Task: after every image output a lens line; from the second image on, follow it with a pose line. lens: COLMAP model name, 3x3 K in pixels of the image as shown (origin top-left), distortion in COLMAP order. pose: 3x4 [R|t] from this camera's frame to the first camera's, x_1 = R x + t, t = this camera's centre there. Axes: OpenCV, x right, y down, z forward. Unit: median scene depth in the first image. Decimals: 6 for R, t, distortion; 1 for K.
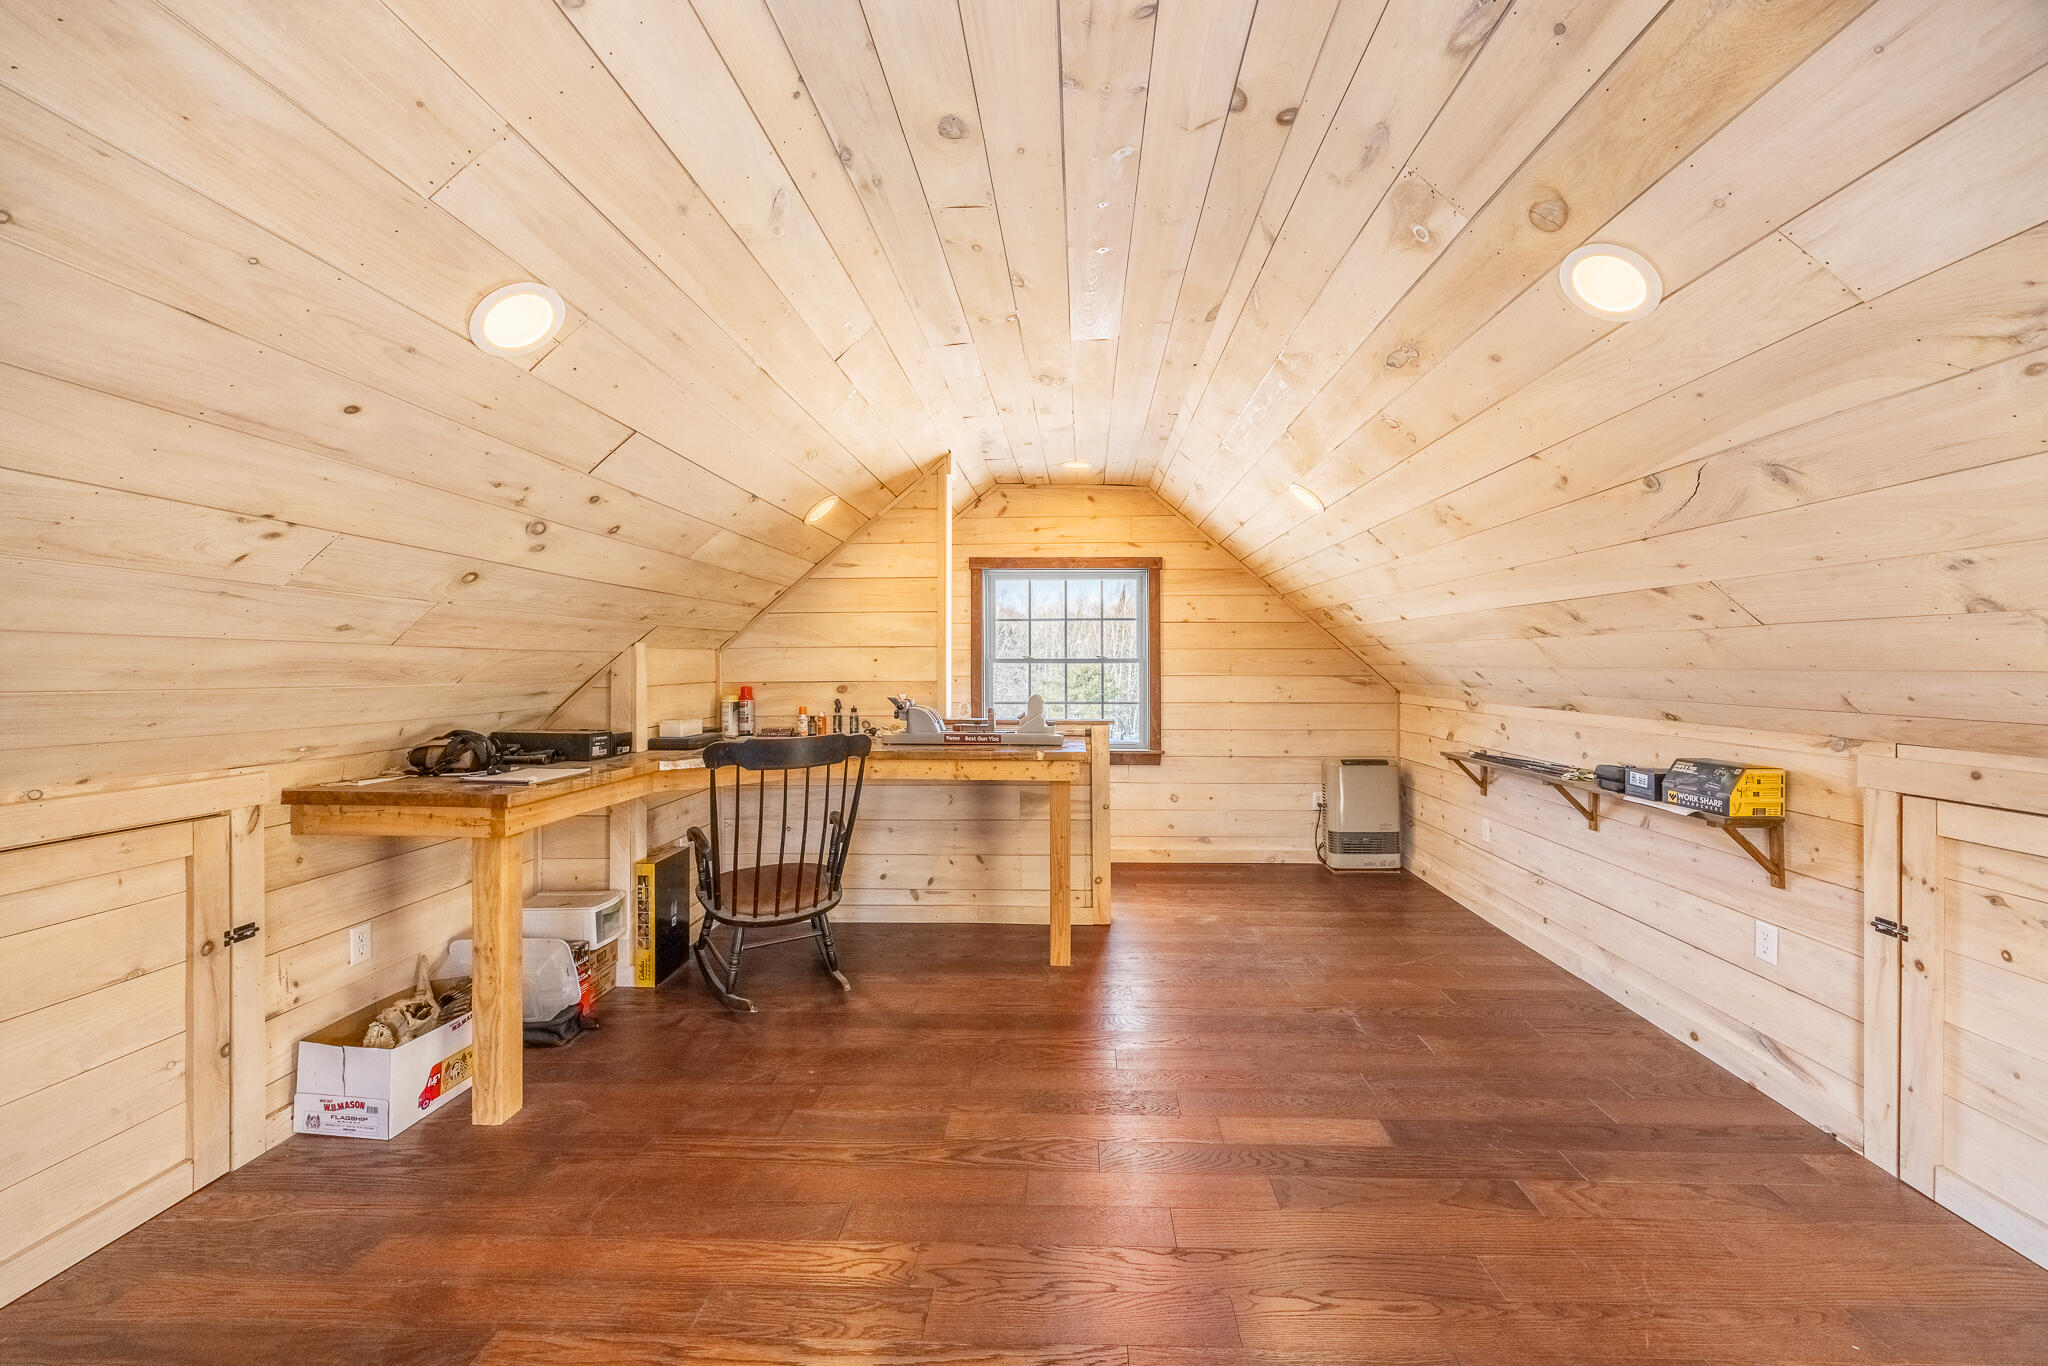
lens RADIAL K [[838.6, 0, 1038.2], [0, 838.6, 663.6], [0, 0, 1]] dist [0.000076, -0.000026]
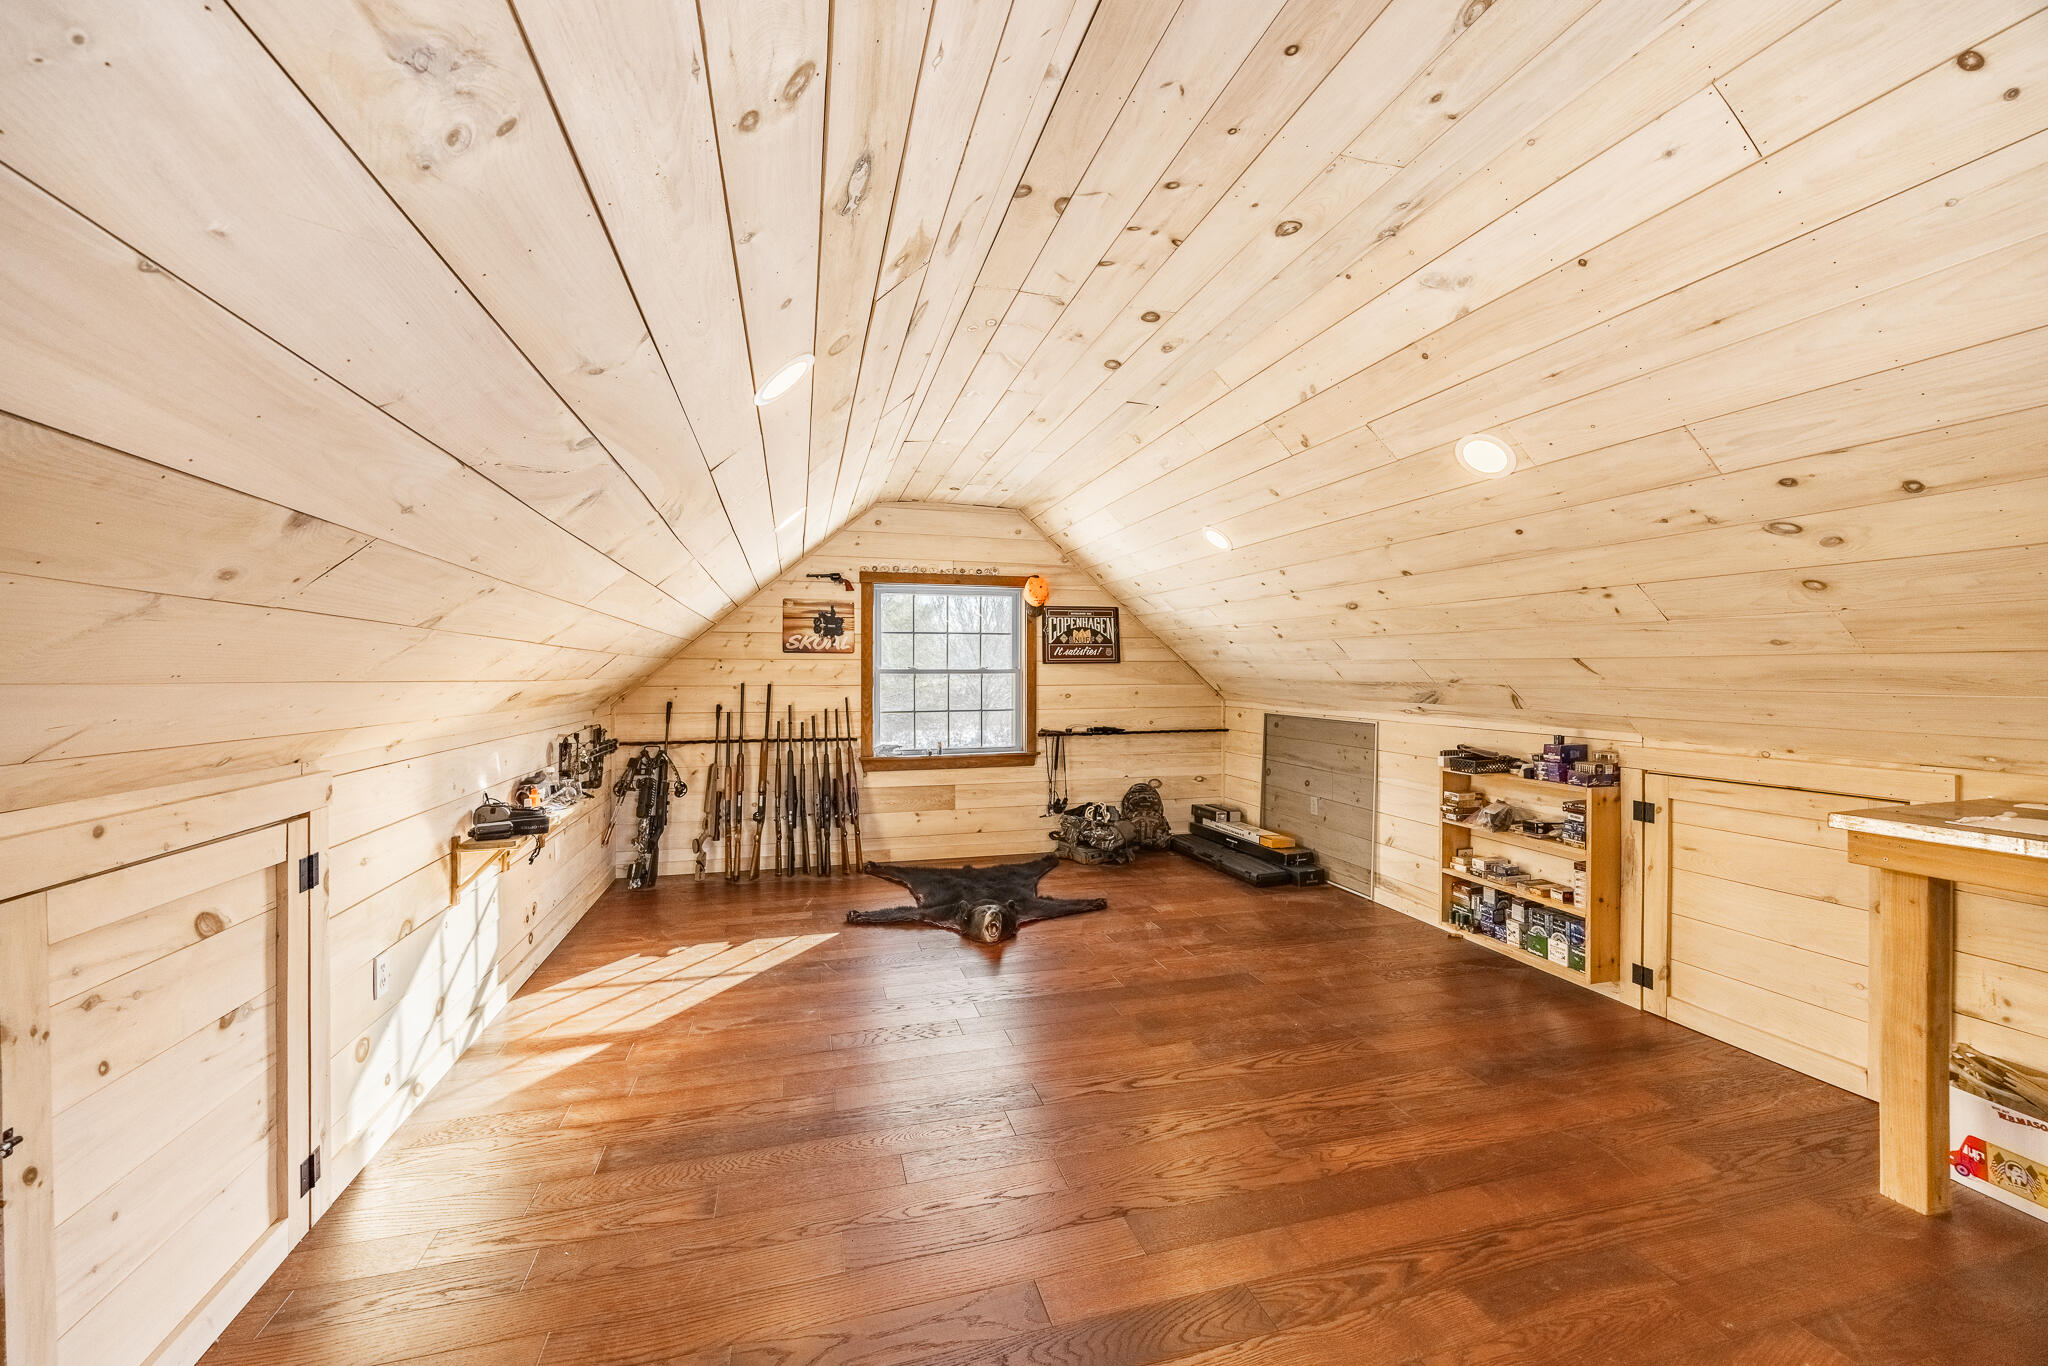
lens RADIAL K [[838.6, 0, 1029.7], [0, 838.6, 680.8], [0, 0, 1]] dist [0.000076, -0.000026]
pose [[-0.950478, 0.003272, -0.310774, 0.598460], [0.002931, 0.999994, 0.001563, 0.007571], [0.310778, 0.000575, -0.950482, 1.939017]]
